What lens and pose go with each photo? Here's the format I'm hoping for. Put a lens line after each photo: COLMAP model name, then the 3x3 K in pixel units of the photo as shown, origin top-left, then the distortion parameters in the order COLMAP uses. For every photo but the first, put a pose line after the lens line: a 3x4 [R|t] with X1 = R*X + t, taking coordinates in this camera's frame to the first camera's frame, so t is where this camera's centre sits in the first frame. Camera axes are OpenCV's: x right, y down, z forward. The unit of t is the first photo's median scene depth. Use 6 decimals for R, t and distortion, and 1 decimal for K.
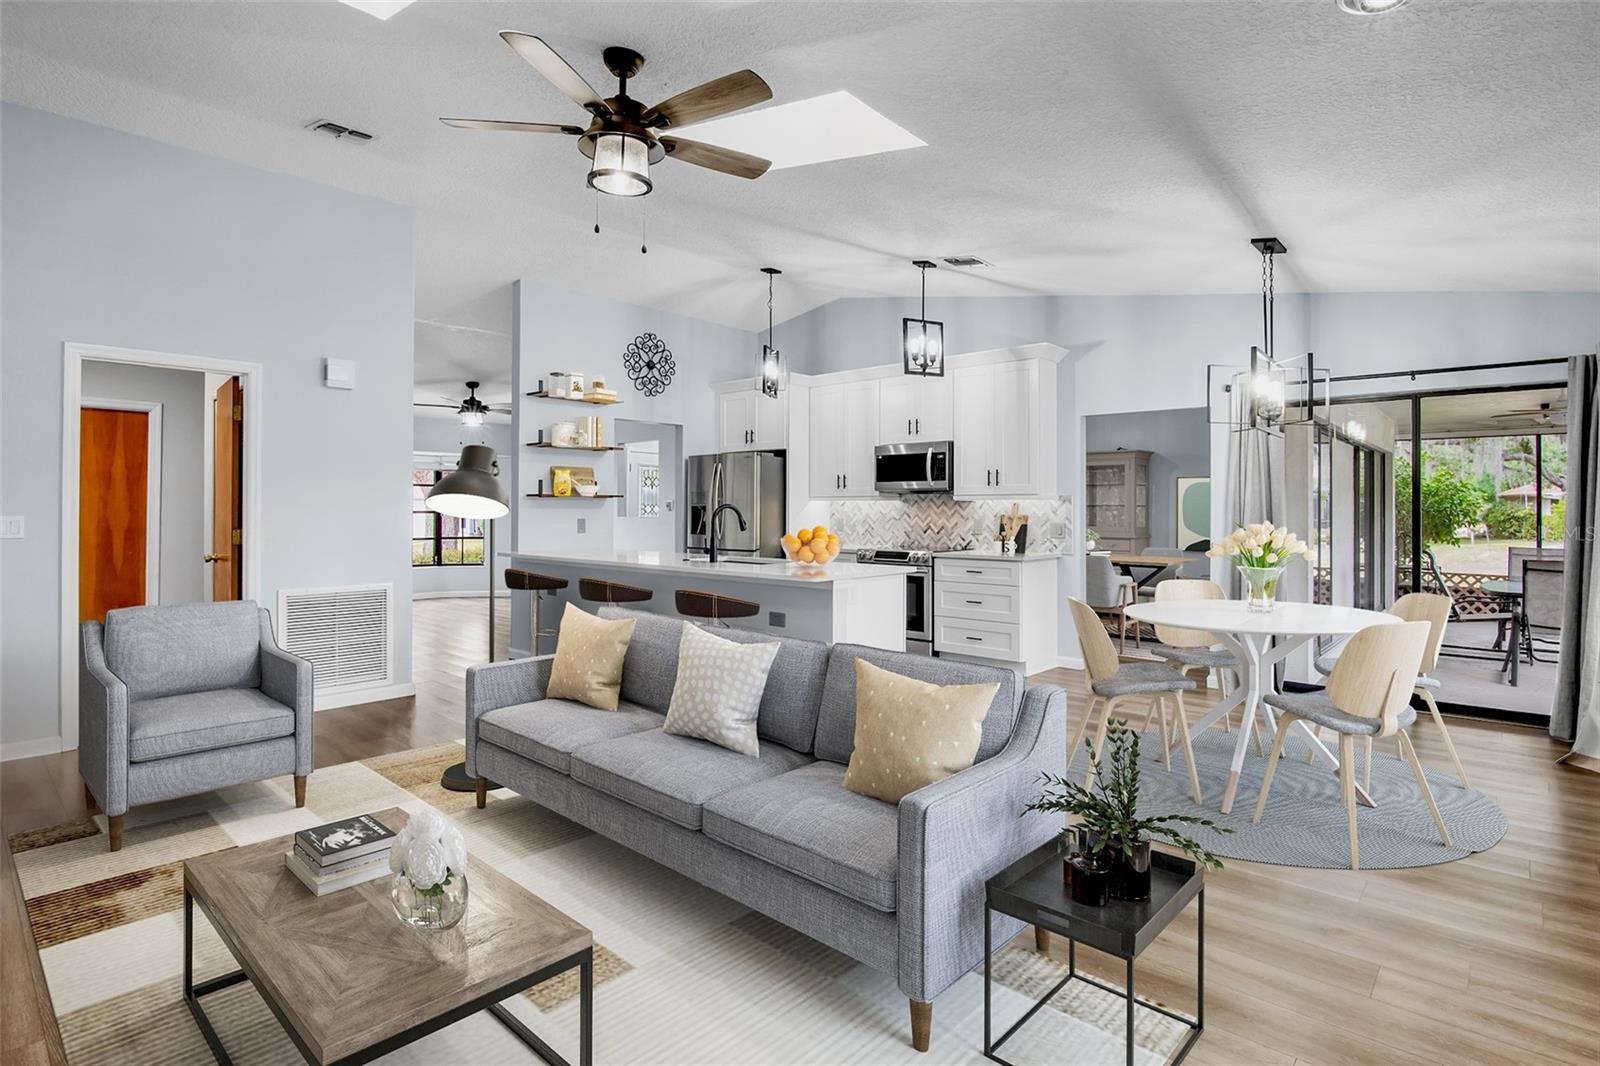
lens RADIAL K [[796.7, 0, 800.9], [0, 796.7, 502.6], [0, 0, 1]] dist [-0.014582, -0.001535]
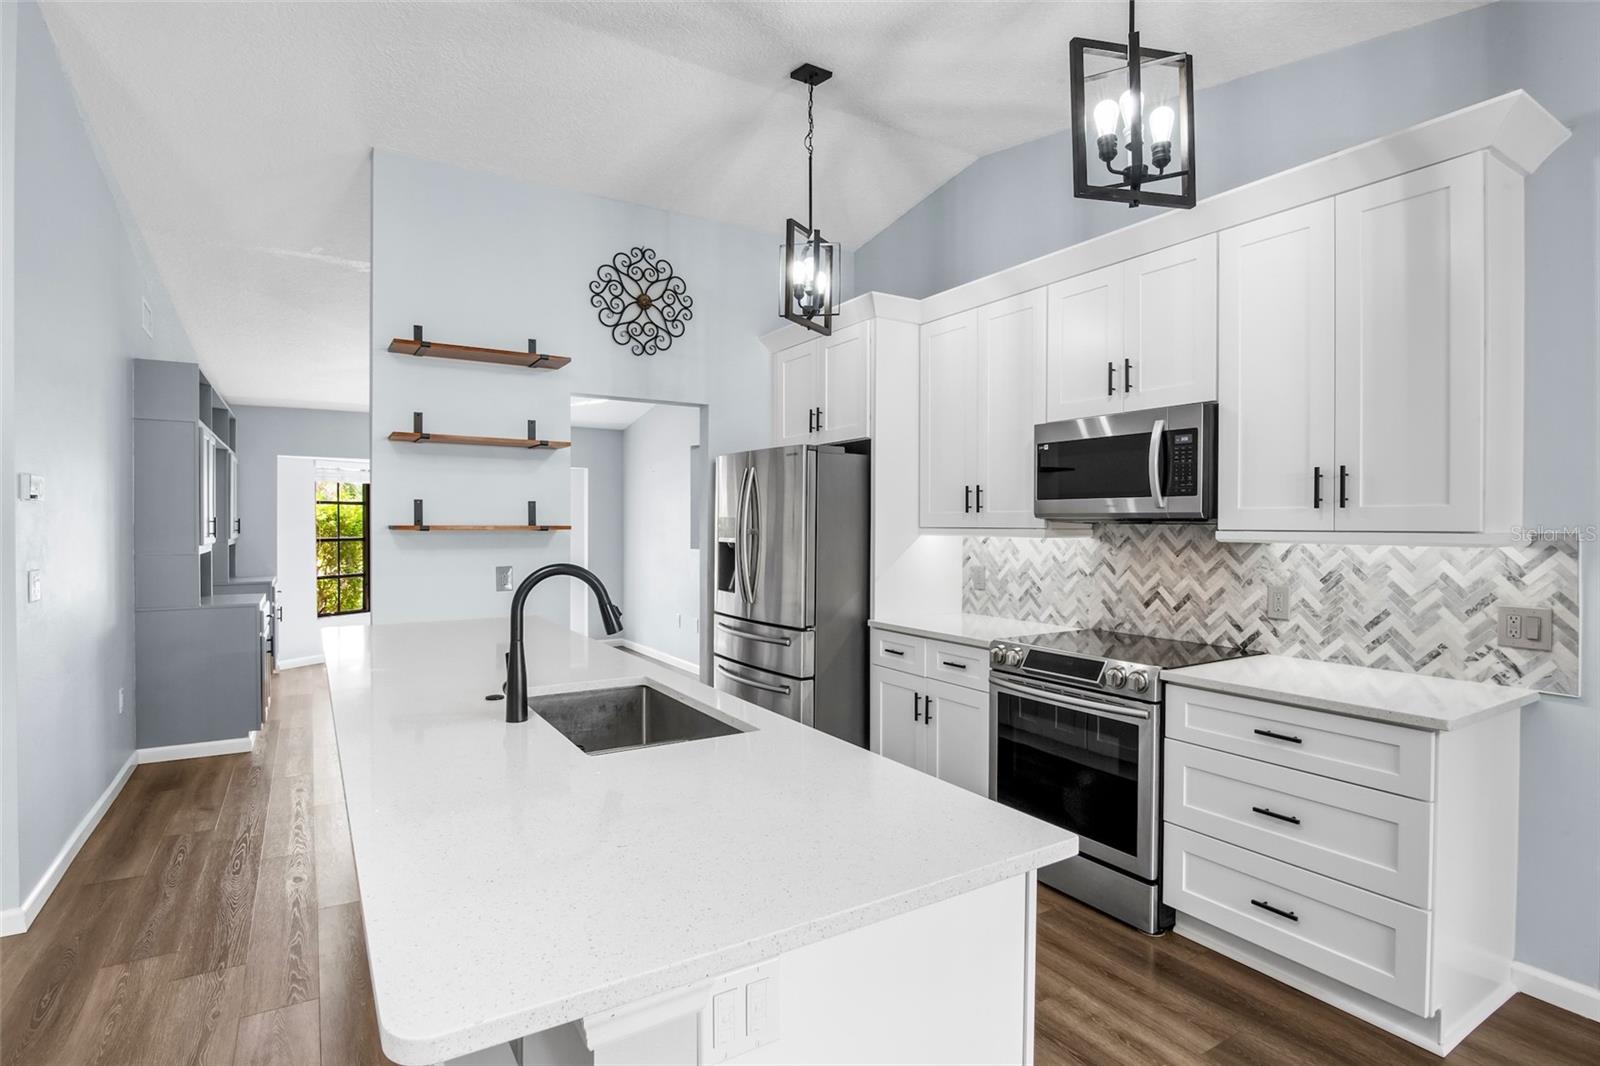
lens RADIAL K [[796.7, 0, 793.7], [0, 796.7, 529.4], [0, 0, 1]] dist [-0.014582, -0.001535]
pose [[0.960243, 0.004292, -0.279131, 0.090230], [-0.000176, 0.999891, 0.014767, -0.015276], [0.279164, -0.014131, 0.960139, 0.514437]]
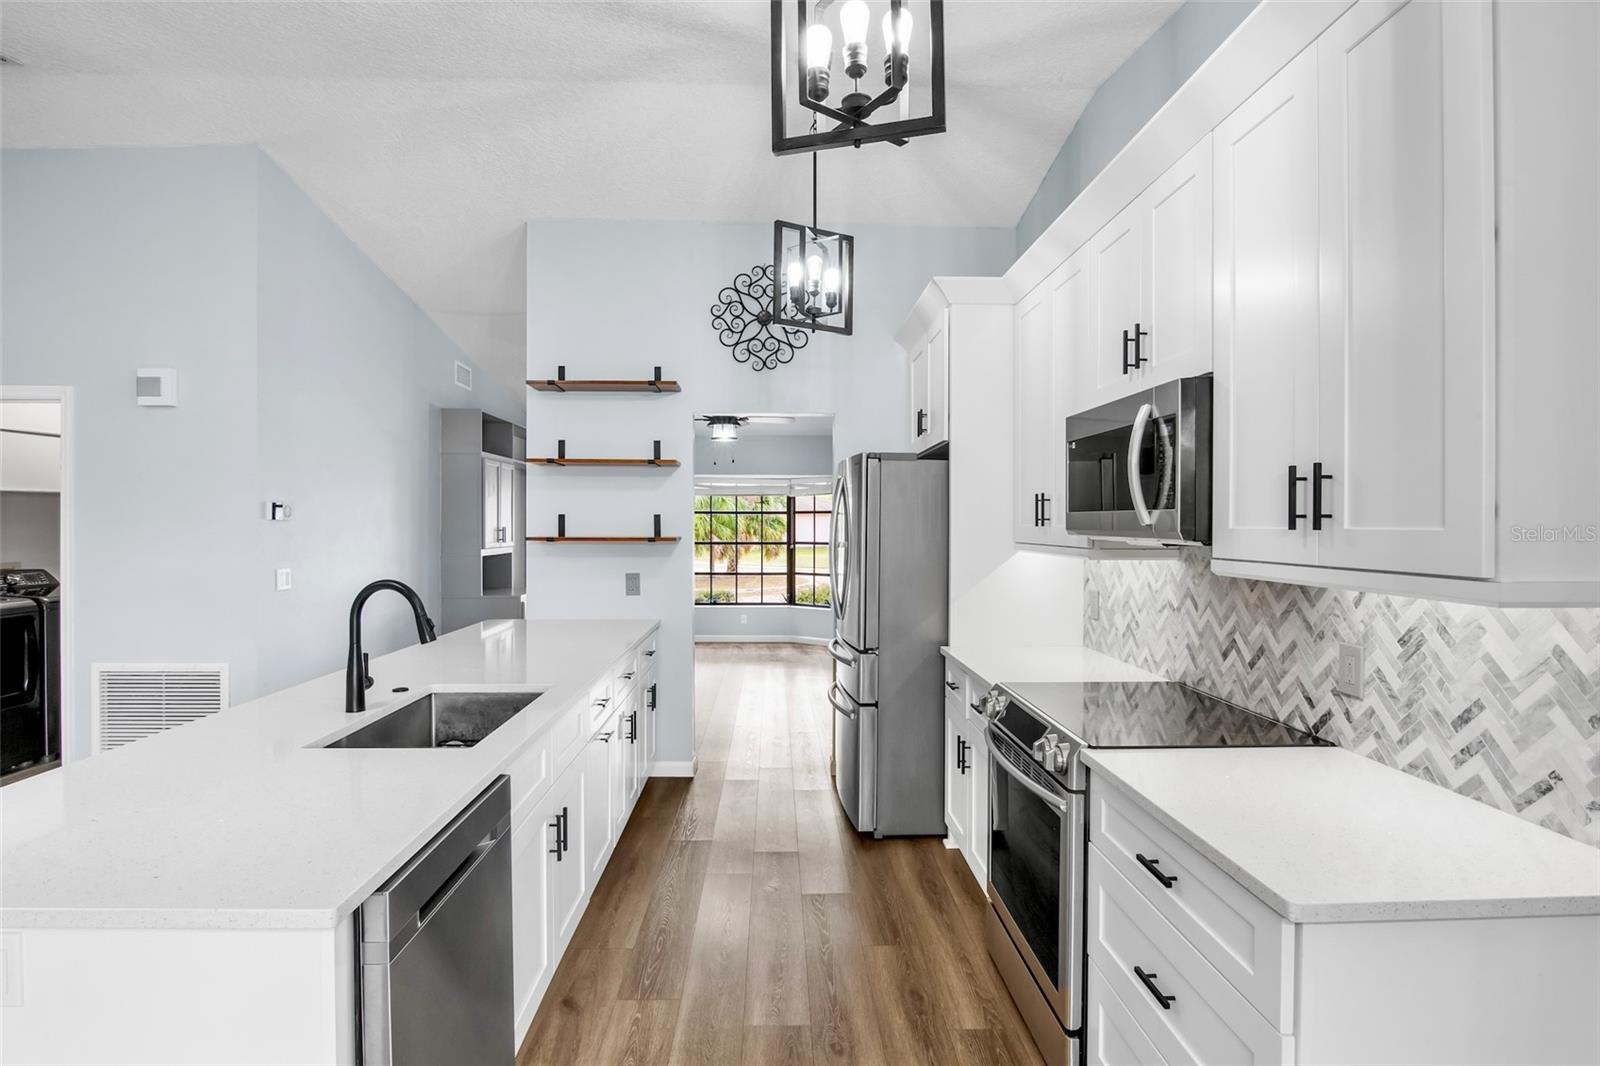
lens RADIAL K [[796.7, 0, 793.5], [0, 796.7, 527.2], [0, 0, 1]] dist [-0.014582, -0.001535]
pose [[0.688803, 0.004667, -0.724934, 0.288926], [0.003670, 0.999944, 0.009924, -0.023396], [0.724939, -0.009496, 0.688747, 0.664636]]
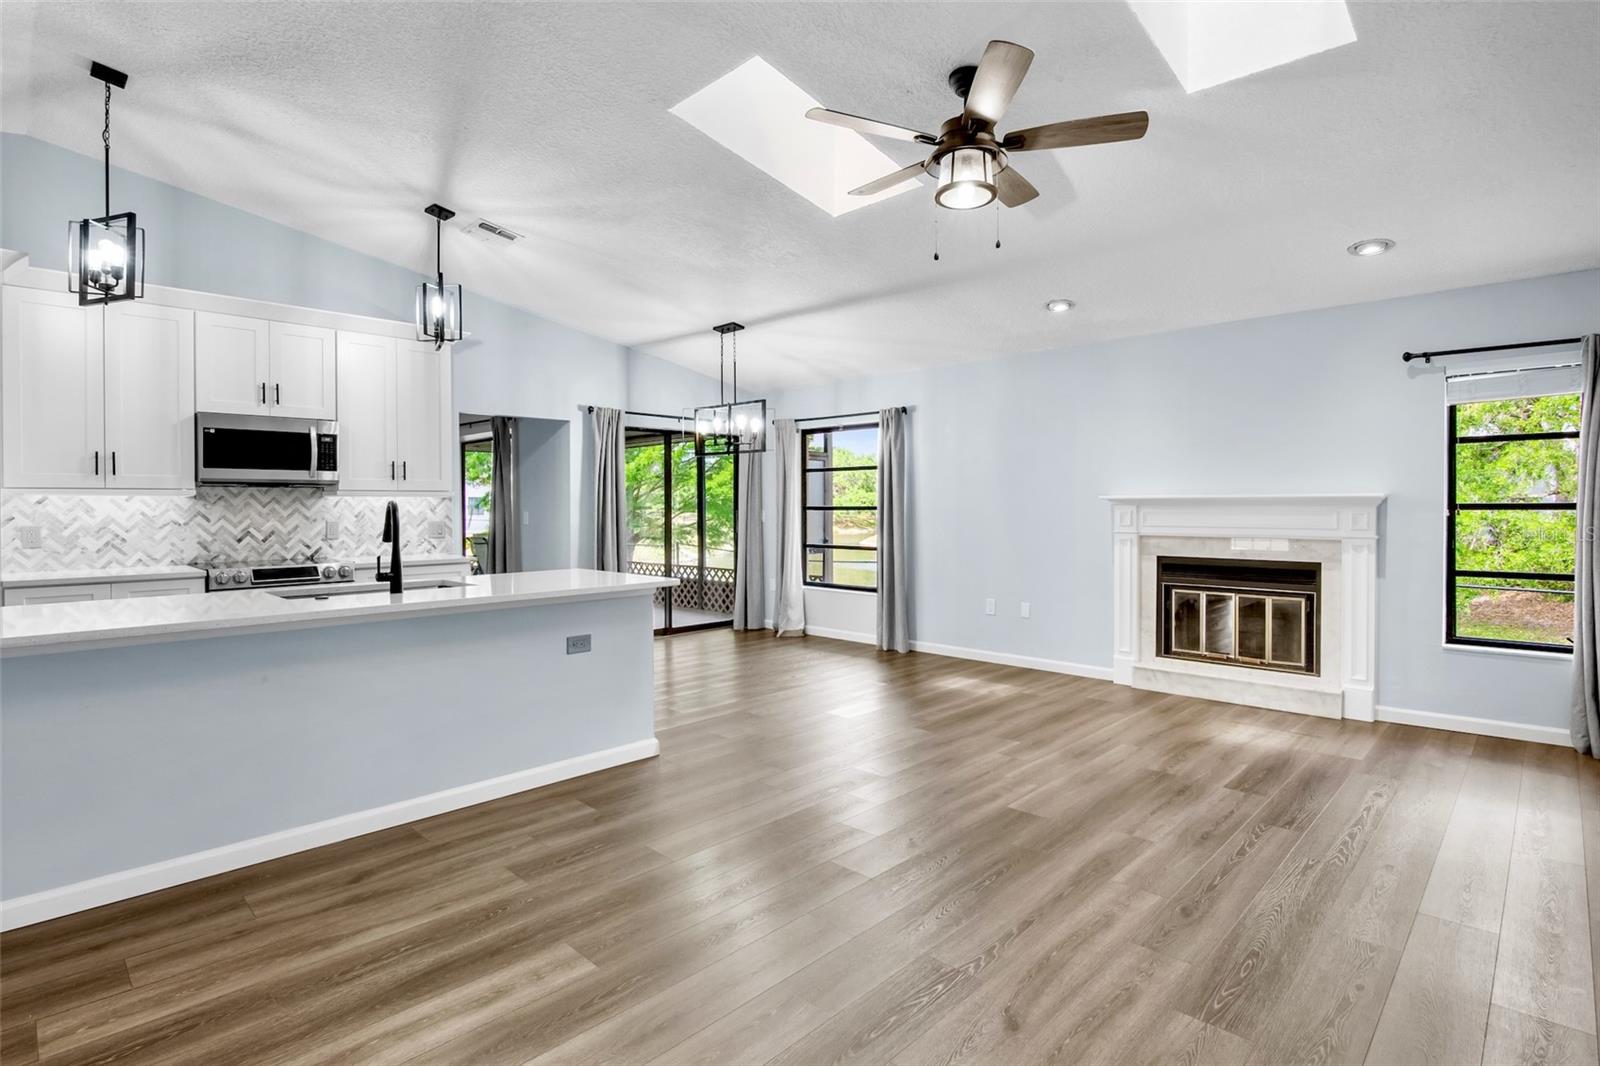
lens RADIAL K [[796.7, 0, 792.6], [0, 796.7, 524.4], [0, 0, 1]] dist [-0.014582, -0.001535]
pose [[0.042781, -0.027779, 0.998698, -0.556492], [-0.004985, 0.999595, 0.028017, 0.000251], [-0.999072, -0.006178, 0.042625, 0.500353]]
